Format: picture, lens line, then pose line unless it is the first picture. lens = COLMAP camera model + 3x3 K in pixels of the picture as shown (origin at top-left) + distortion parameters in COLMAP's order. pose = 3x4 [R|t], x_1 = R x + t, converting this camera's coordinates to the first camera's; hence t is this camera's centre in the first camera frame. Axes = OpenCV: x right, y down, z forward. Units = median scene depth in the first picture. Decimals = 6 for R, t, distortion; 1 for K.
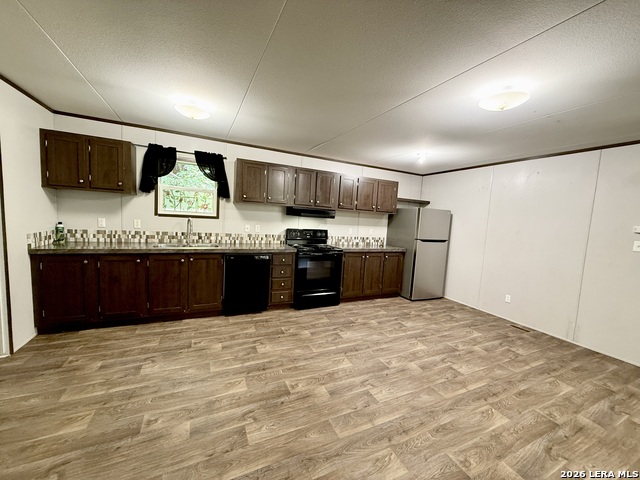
lens RADIAL K [[258.5, 0, 319.0], [0, 258.5, 236.1], [0, 0, 1]] dist [0.002263, 0.000155]
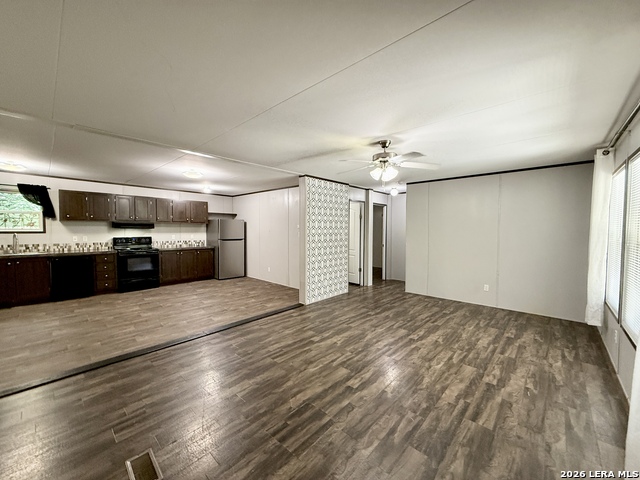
lens RADIAL K [[254.7, 0, 319.8], [0, 254.7, 238.1], [0, 0, 1]] dist [-0.000004, 0.000123]
pose [[0.925674, -0.062365, 0.373147, 0.392892], [0.070446, 0.997483, -0.008047, 0.063034], [-0.371706, 0.033736, 0.927738, -0.682364]]
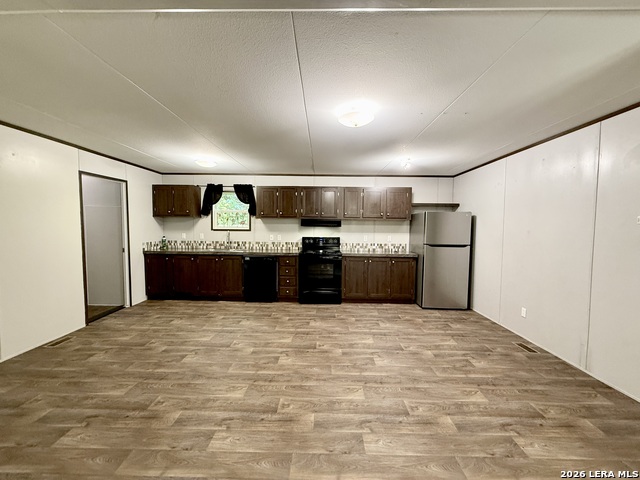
lens RADIAL K [[255.4, 0, 318.4], [0, 255.4, 241.6], [0, 0, 1]] dist [-0.000818, 0.000146]
pose [[0.895531, -0.021521, -0.444479, 0.476456], [0.008179, 0.999457, -0.031912, 0.030896], [0.444924, 0.024943, 0.895221, -0.038248]]
